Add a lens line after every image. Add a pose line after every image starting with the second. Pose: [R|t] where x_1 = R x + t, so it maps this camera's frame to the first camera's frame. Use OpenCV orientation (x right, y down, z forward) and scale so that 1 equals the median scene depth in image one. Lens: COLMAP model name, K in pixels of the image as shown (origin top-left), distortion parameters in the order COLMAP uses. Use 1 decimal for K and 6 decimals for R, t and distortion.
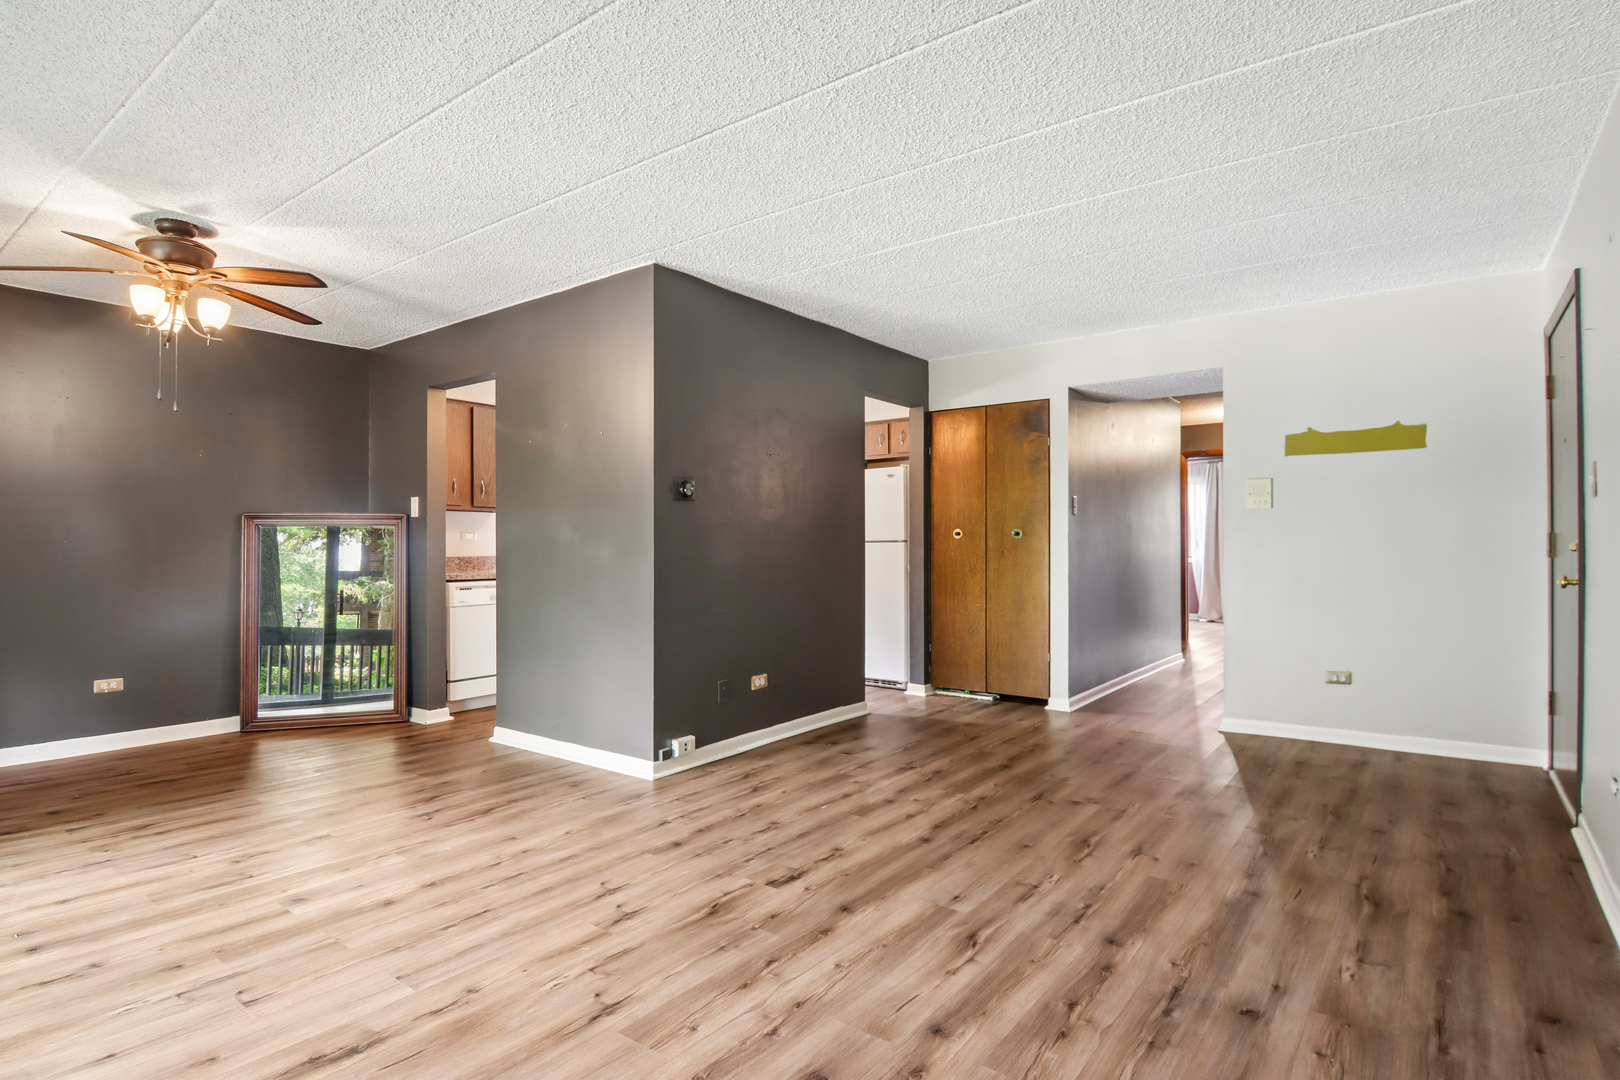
lens RADIAL K [[826.5, 0, 815.6], [0, 826.5, 545.0], [0, 0, 1]] dist [0.000014, -0.002594]
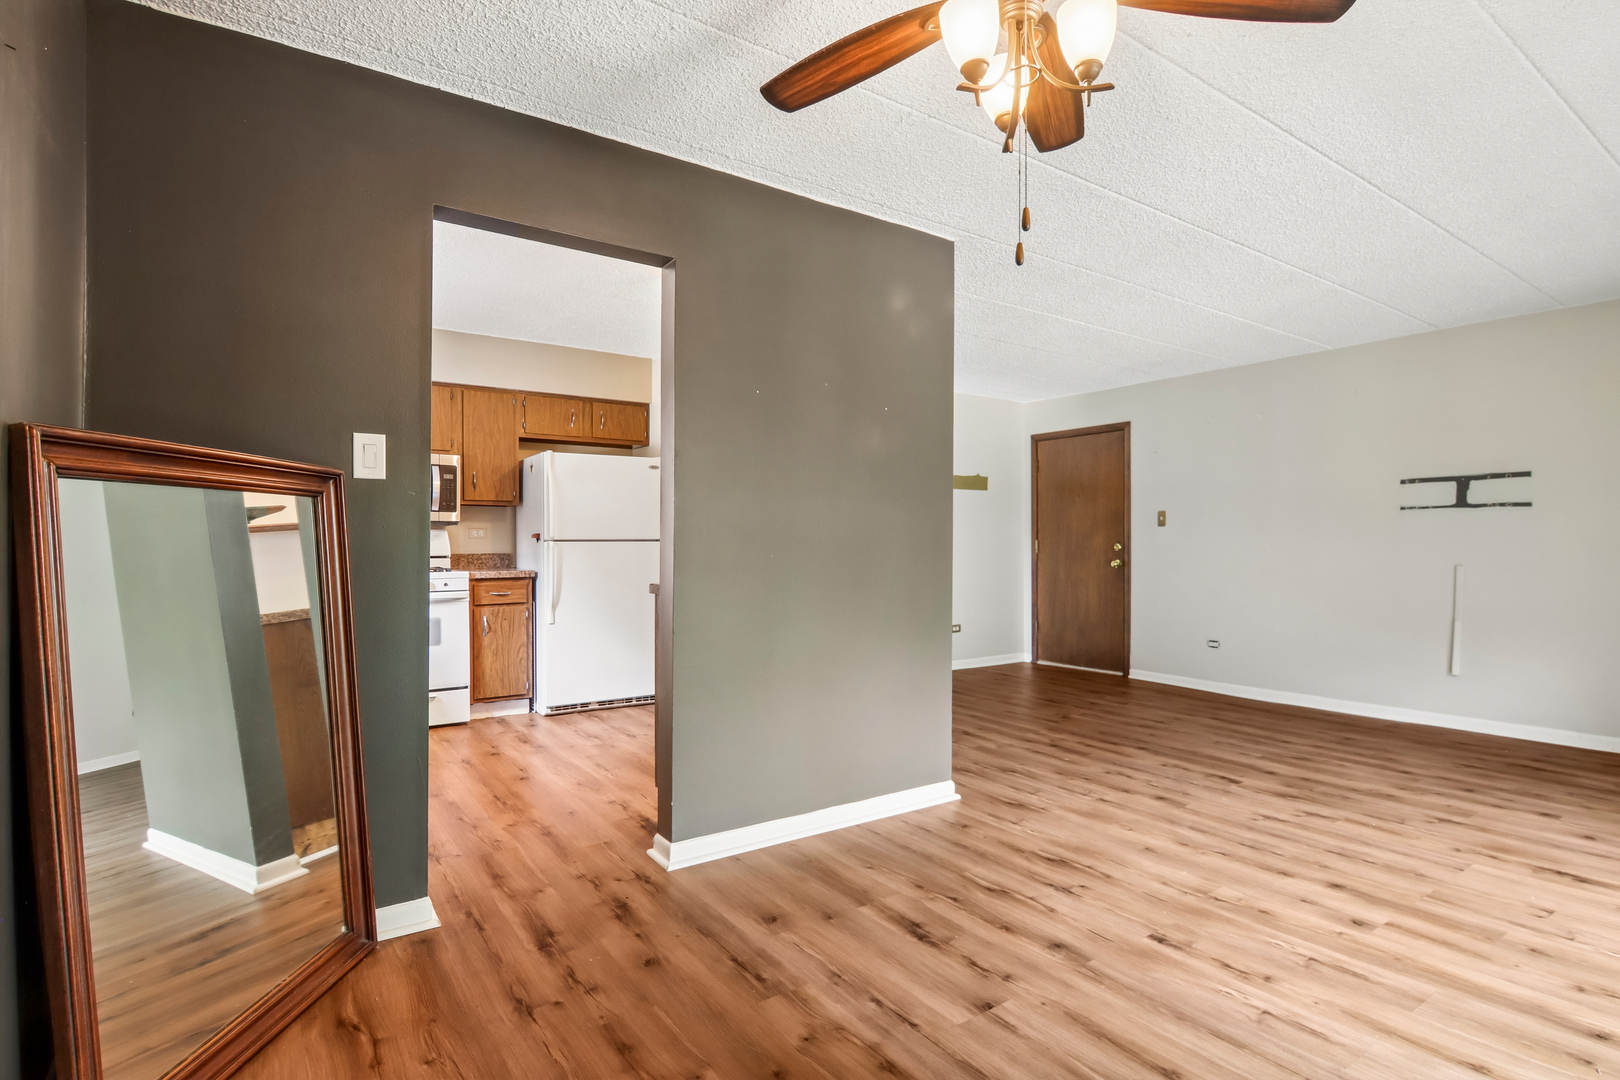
lens RADIAL K [[826.5, 0, 814.6], [0, 826.5, 544.1], [0, 0, 1]] dist [0.000014, -0.002594]
pose [[0.285107, 0.010639, 0.958437, -1.600586], [-0.012494, 0.999895, -0.007383, 0.002211], [-0.958414, -0.009869, 0.285210, 1.232664]]
